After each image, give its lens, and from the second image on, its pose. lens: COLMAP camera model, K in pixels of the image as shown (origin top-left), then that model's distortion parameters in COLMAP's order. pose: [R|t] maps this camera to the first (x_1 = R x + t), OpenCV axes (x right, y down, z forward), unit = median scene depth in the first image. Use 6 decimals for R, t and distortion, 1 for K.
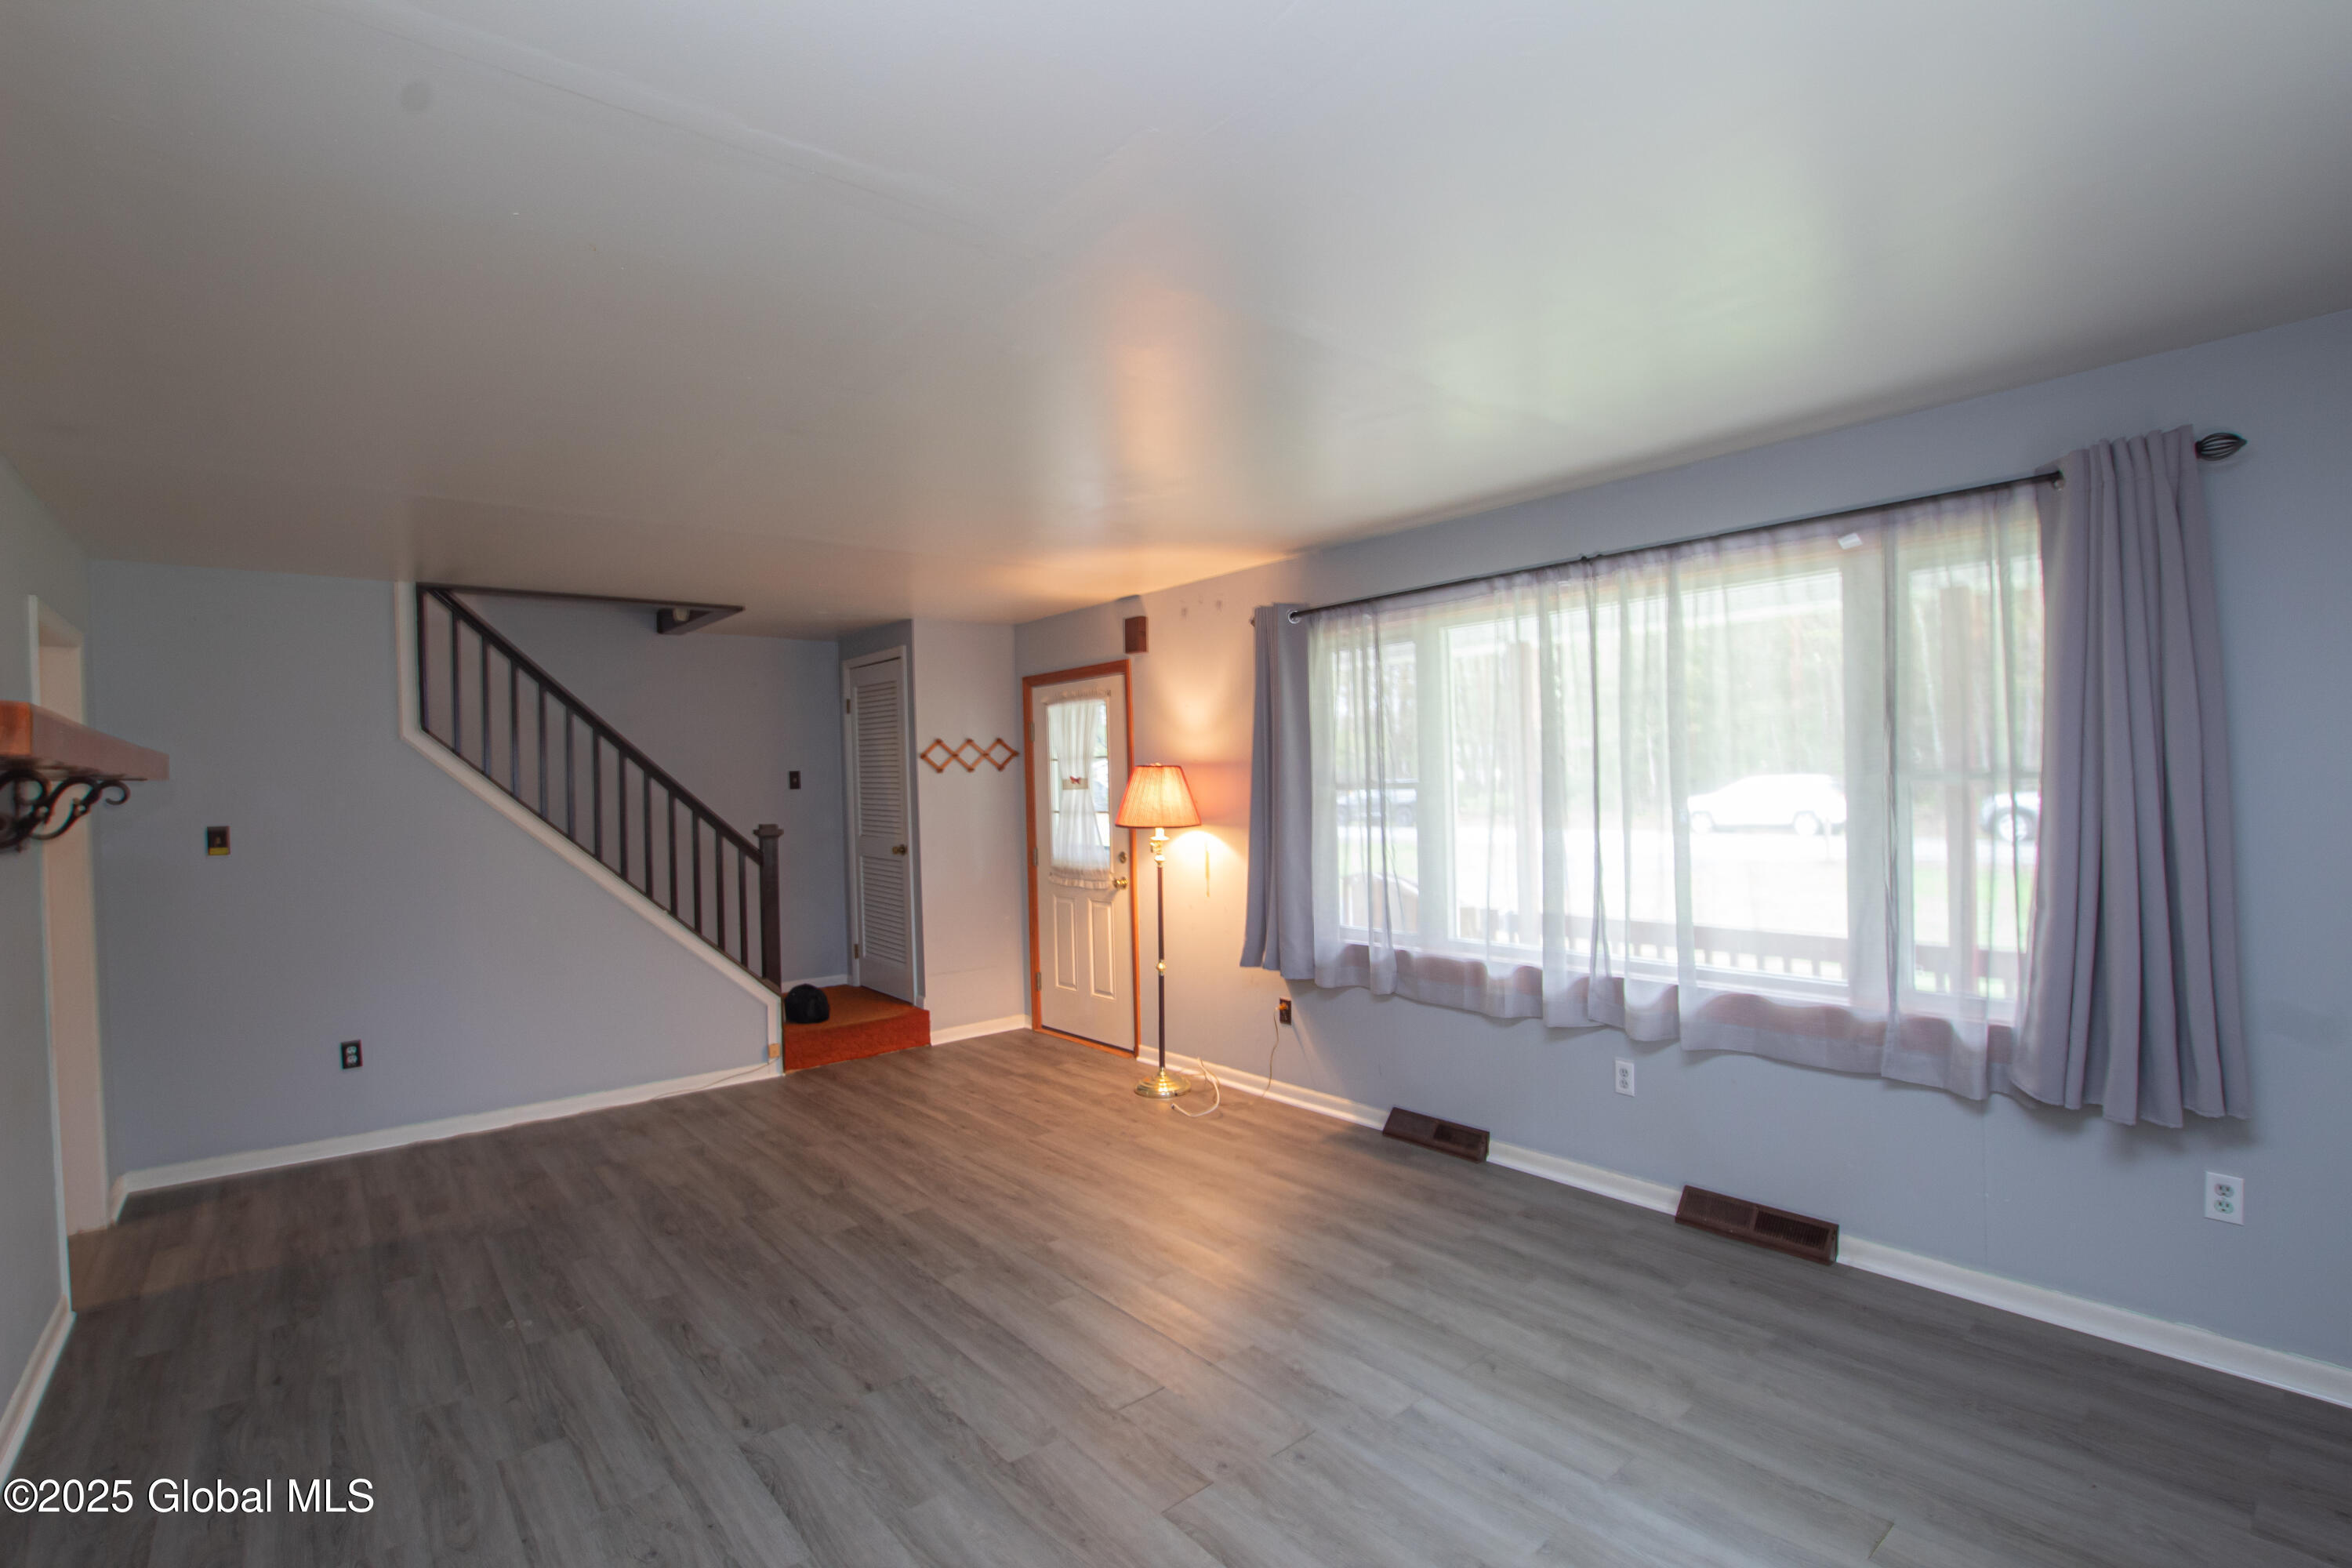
lens RADIAL K [[1088.6, 0, 1179.0], [0, 1088.6, 794.0], [0, 0, 1]] dist [-0.037489, 0.006652]
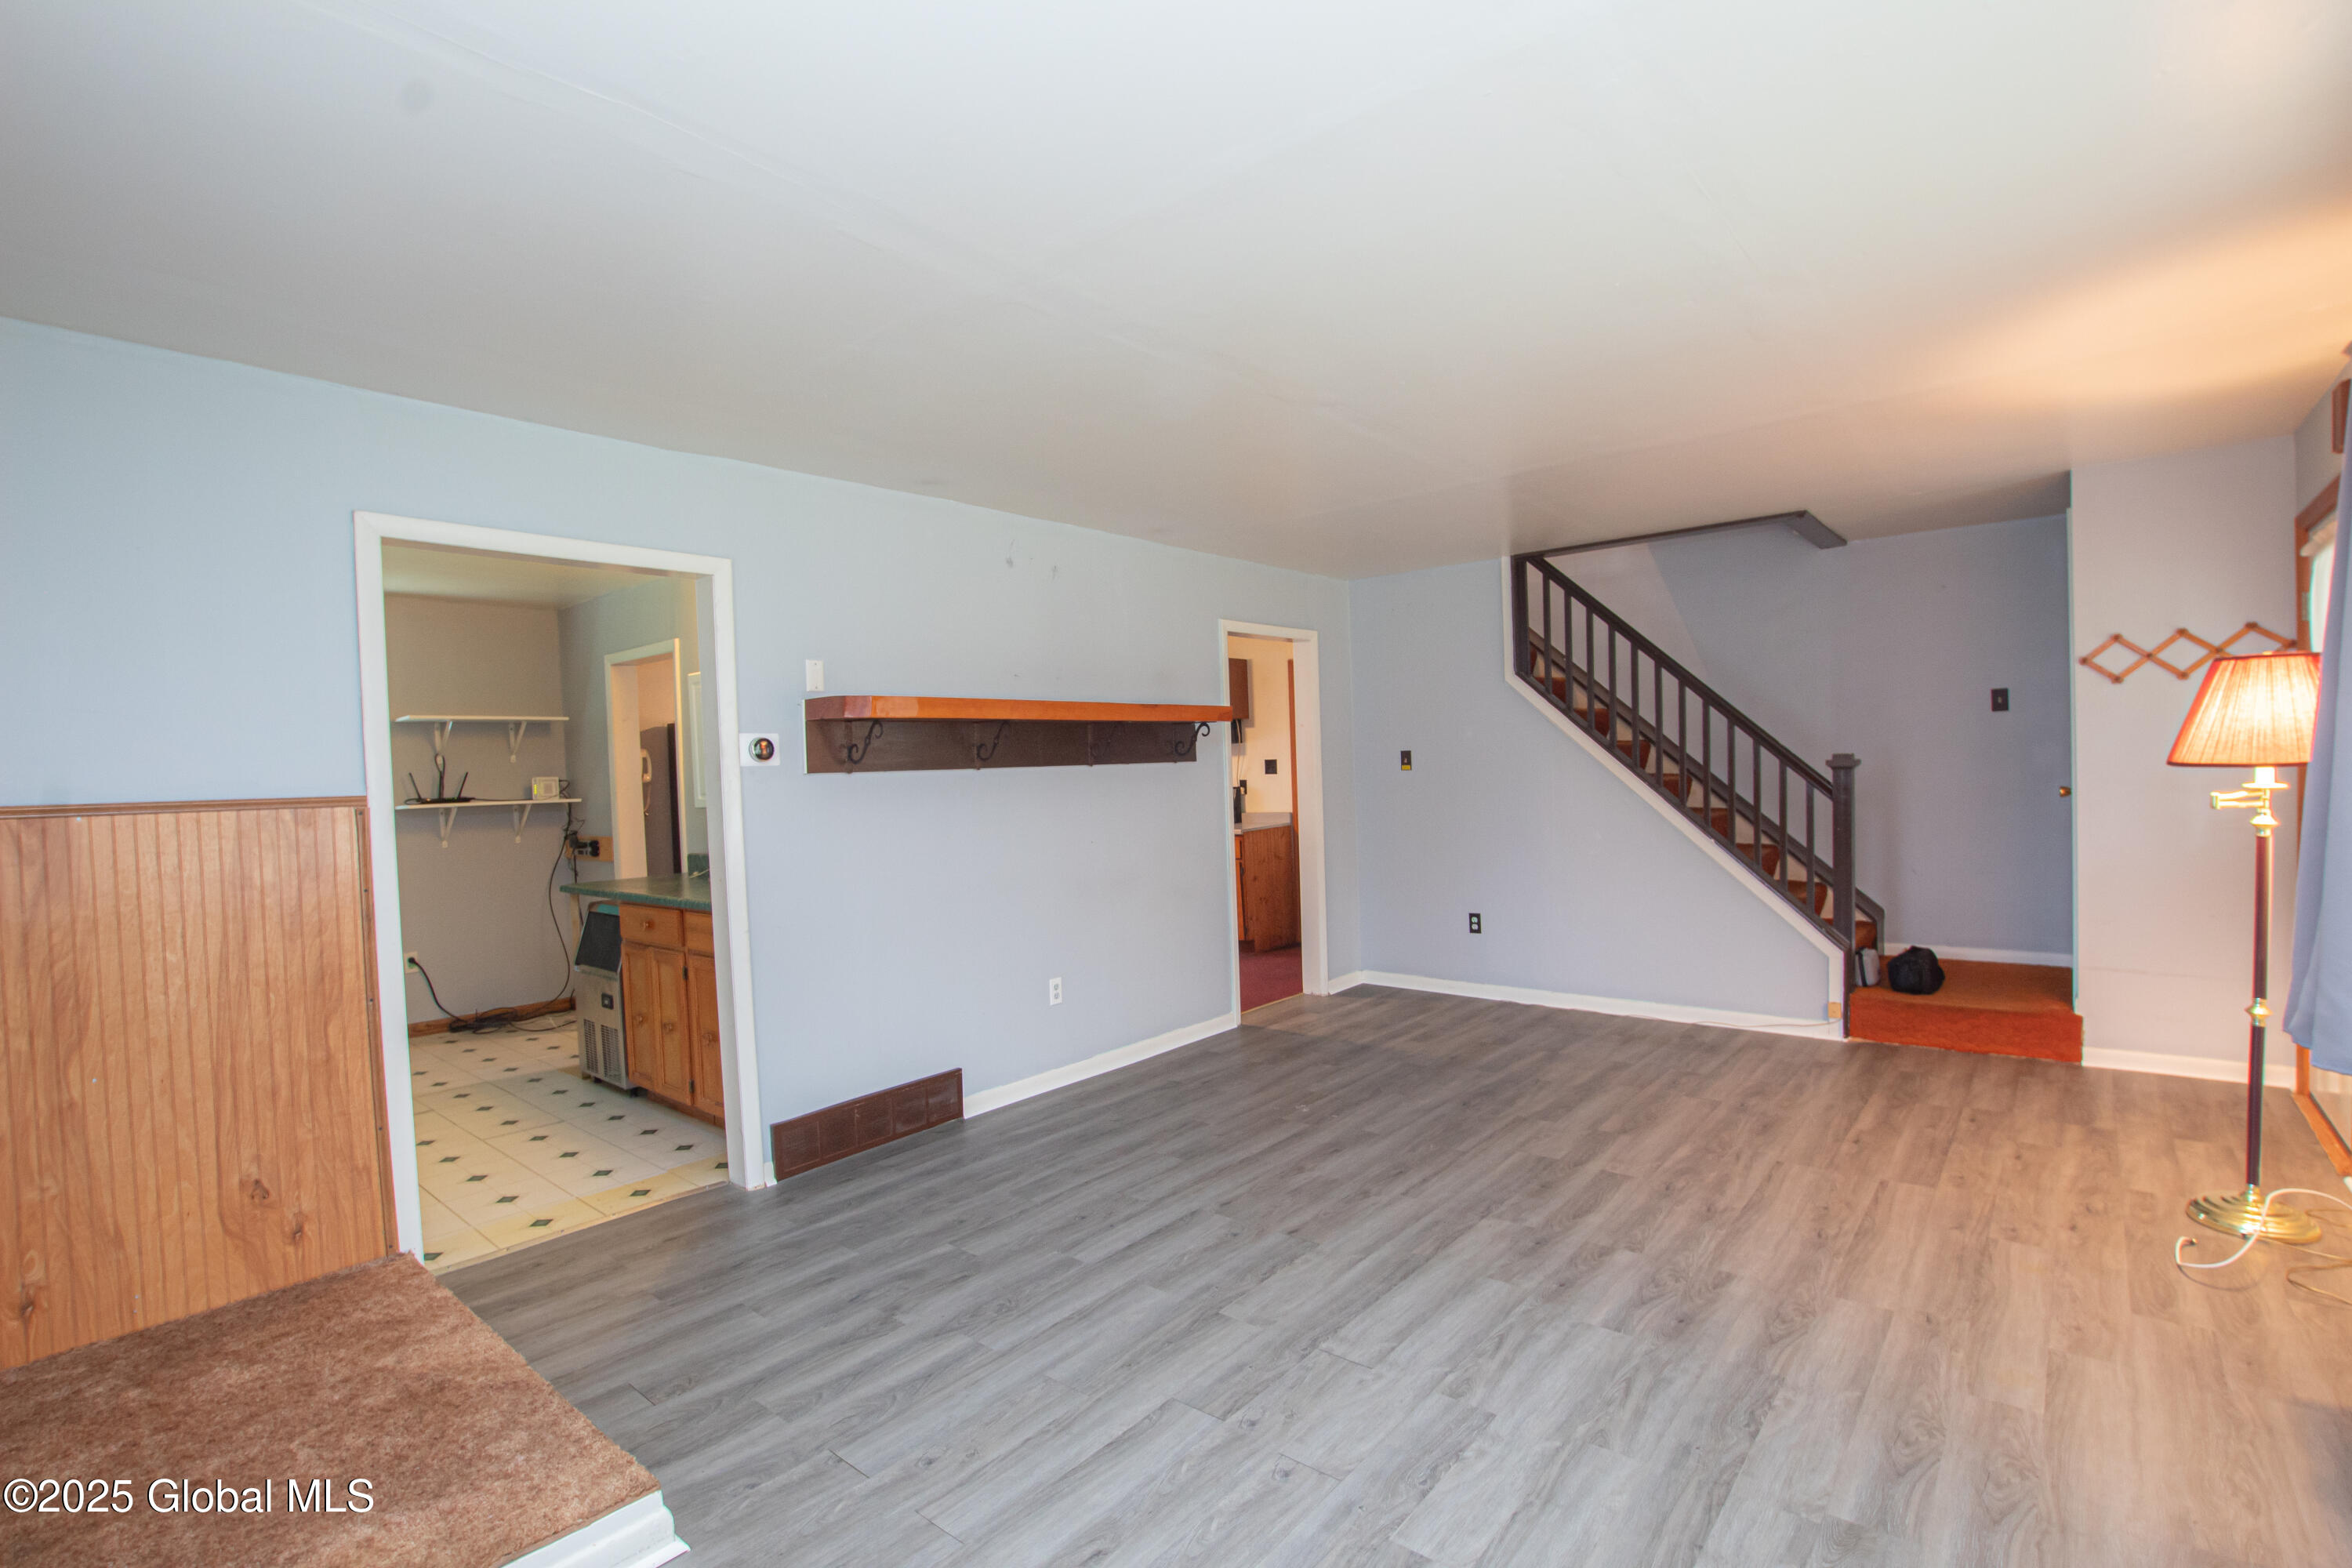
lens RADIAL K [[1088.6, 0, 1174.4], [0, 1088.6, 799.9], [0, 0, 1]] dist [-0.037489, 0.006652]
pose [[0.171322, 0.052528, -0.983814, 0.509008], [0.017663, 0.998253, 0.056375, 0.008707], [0.985057, -0.027036, 0.170095, 0.423885]]
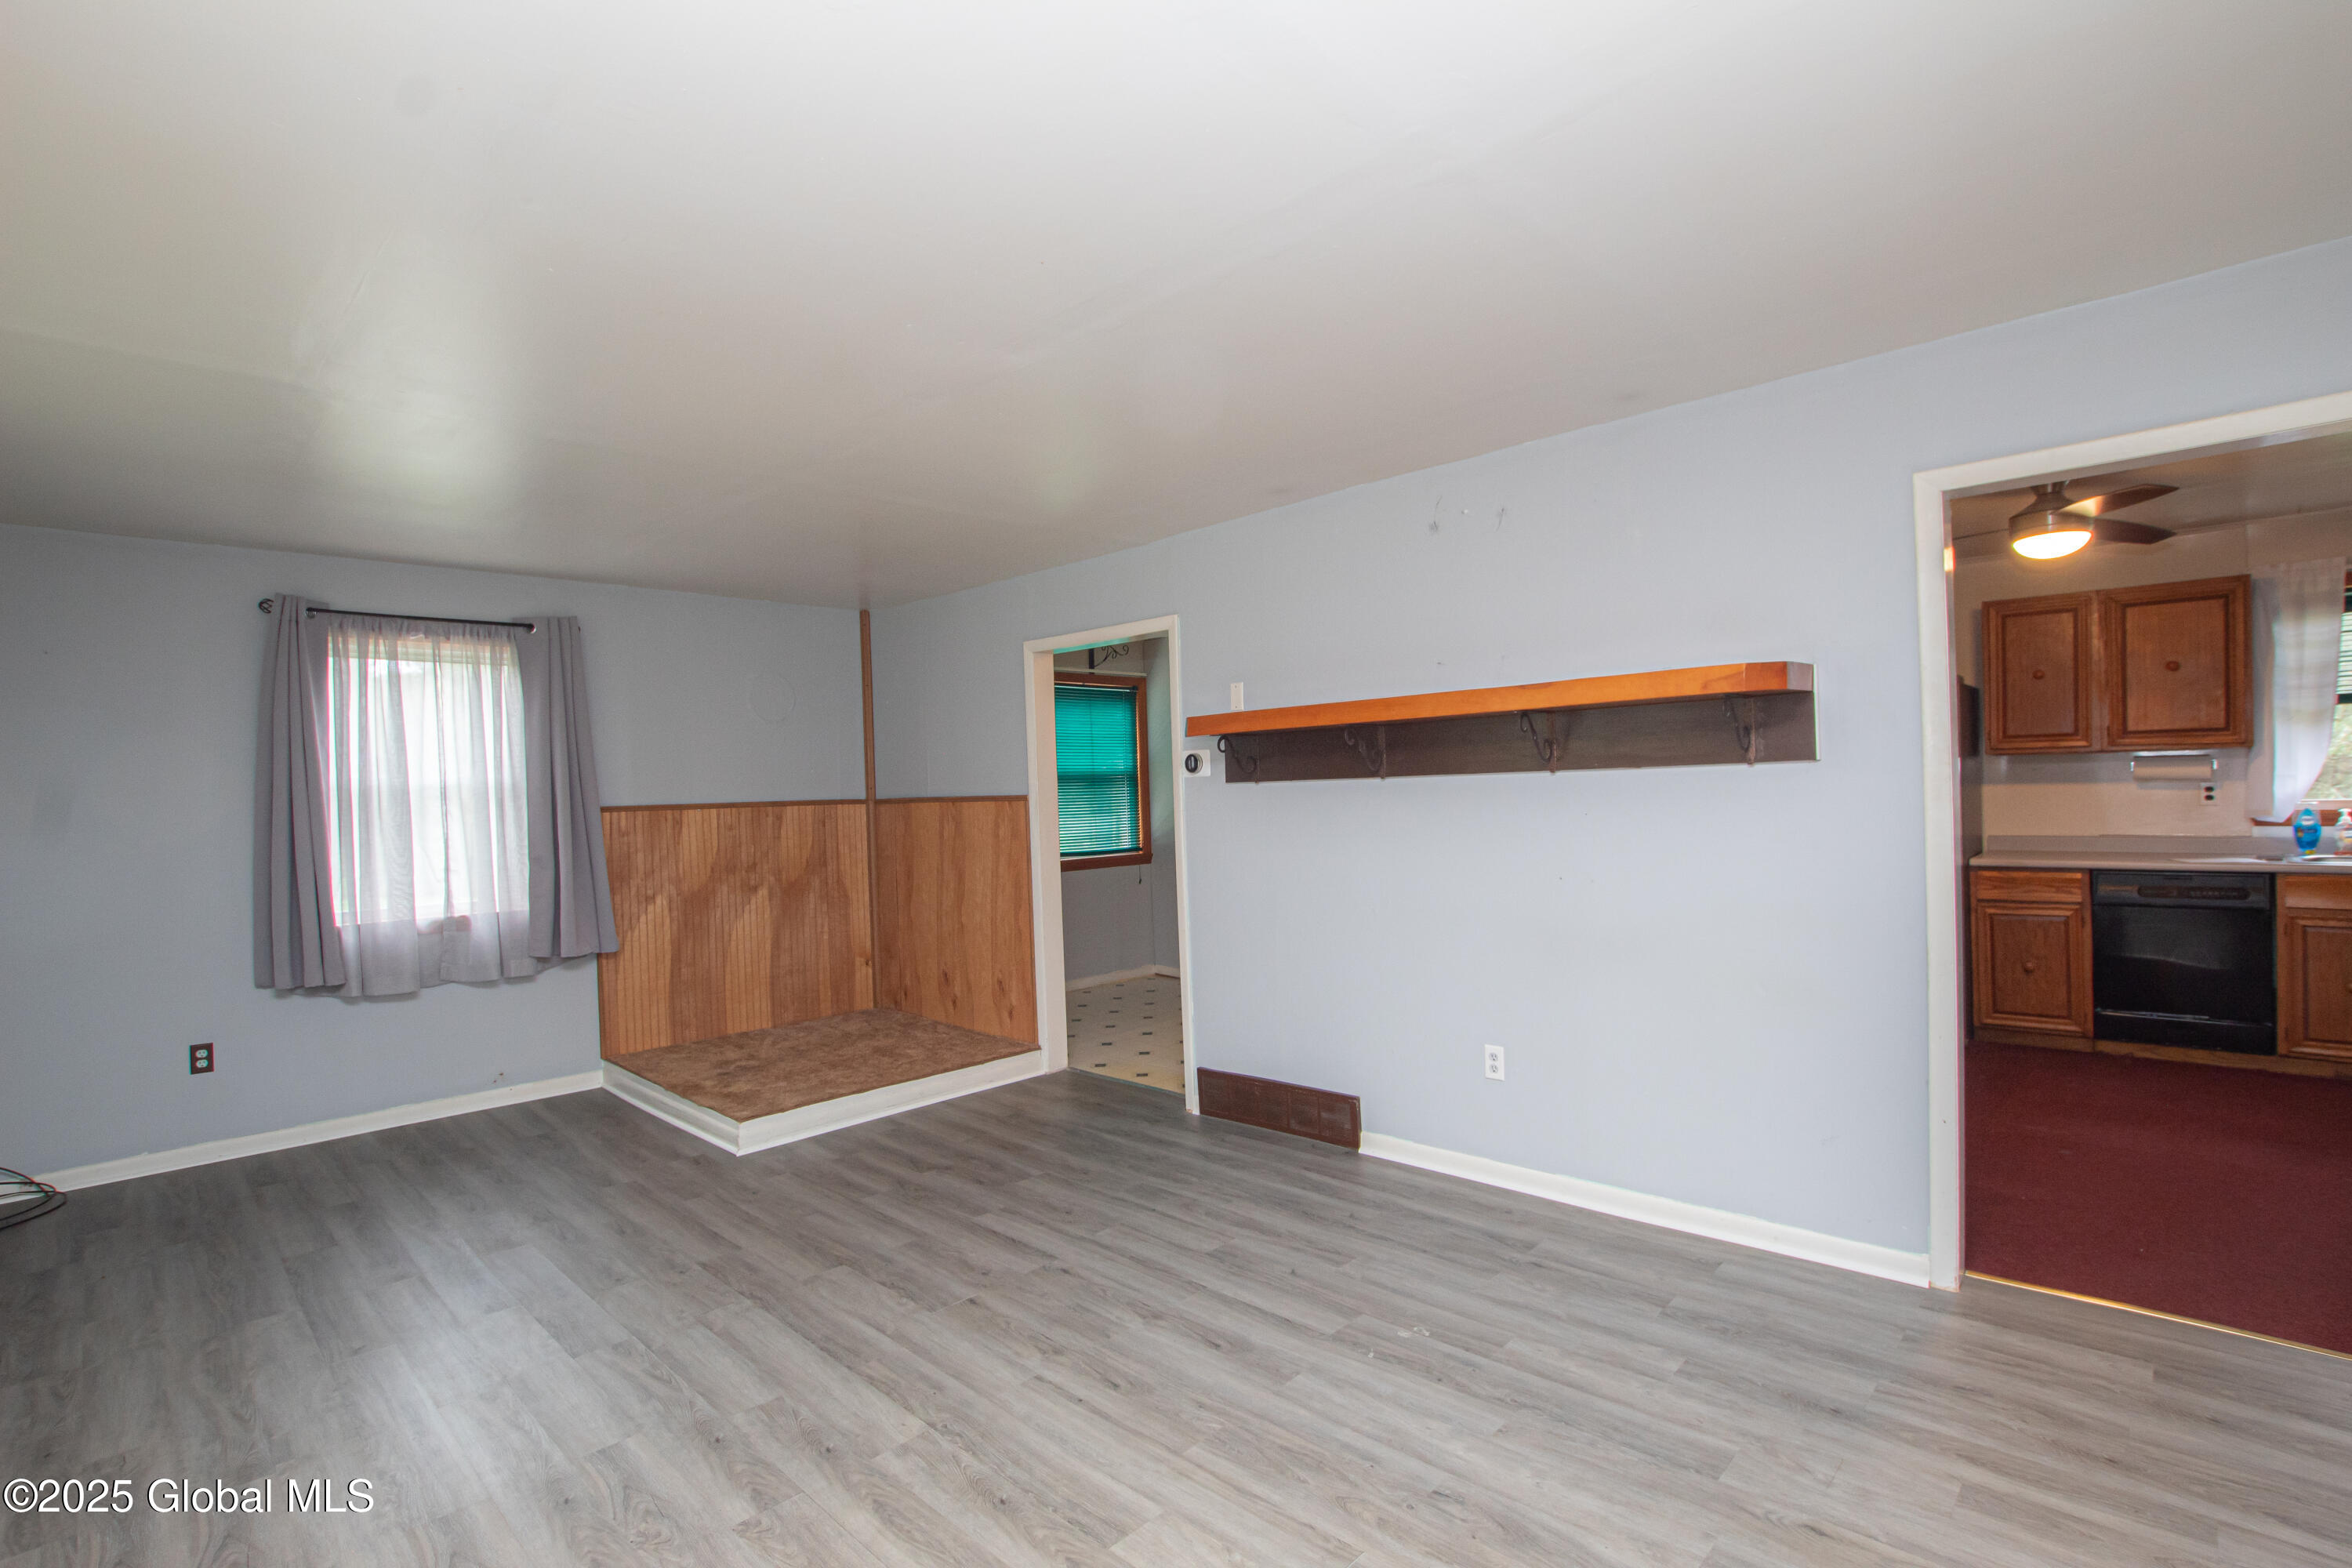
lens RADIAL K [[1088.6, 0, 1179.5], [0, 1088.6, 802.1], [0, 0, 1]] dist [-0.037489, 0.006652]
pose [[-0.992283, 0.062362, -0.107168, -0.254118], [0.059954, 0.997874, 0.025548, 0.021061], [0.108534, 0.018925, -0.993913, 1.295752]]
